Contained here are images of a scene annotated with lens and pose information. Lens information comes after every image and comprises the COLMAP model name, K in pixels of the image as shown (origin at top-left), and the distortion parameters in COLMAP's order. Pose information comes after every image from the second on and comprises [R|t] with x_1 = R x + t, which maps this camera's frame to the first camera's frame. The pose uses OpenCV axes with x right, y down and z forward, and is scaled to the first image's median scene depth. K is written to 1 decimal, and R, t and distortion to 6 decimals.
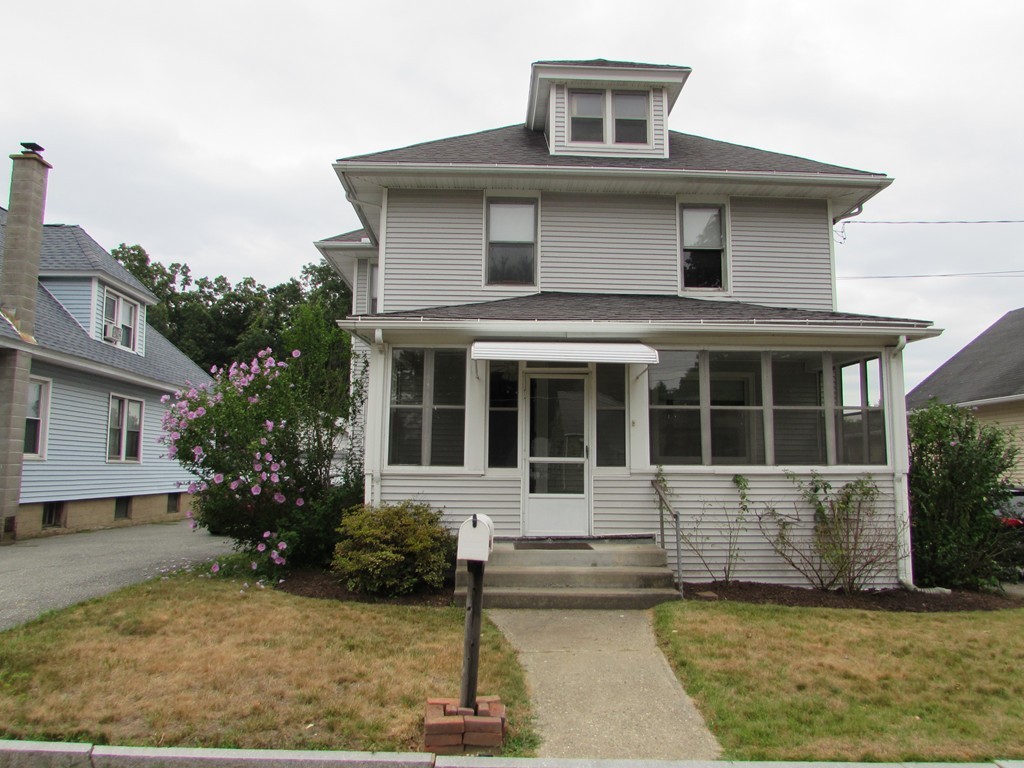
lens RADIAL K [[721.6, 0, 513.2], [0, 721.6, 383.4], [0, 0, 1]] dist [-0.035777, 0.009662]
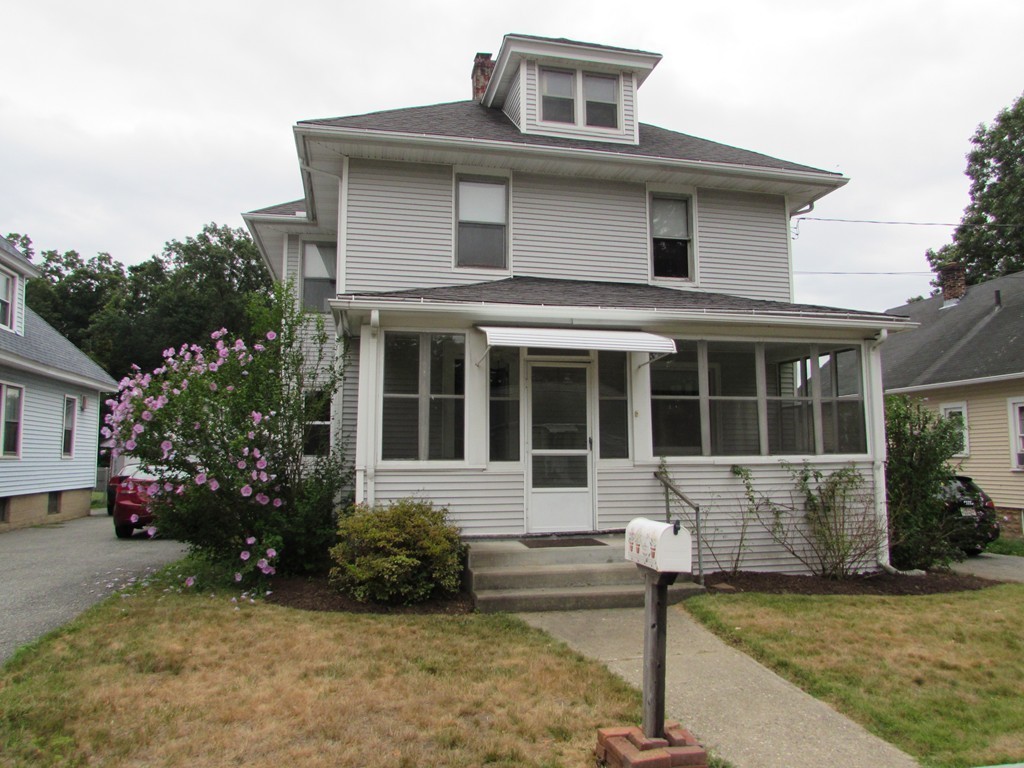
lens RADIAL K [[721.6, 0, 513.3], [0, 721.6, 383.5], [0, 0, 1]] dist [-0.035777, 0.009662]
pose [[0.982914, 0.006560, 0.183947, -0.175824], [-0.009539, 0.999837, 0.015312, 0.001266], [-0.183816, -0.016805, 0.982817, 0.074469]]
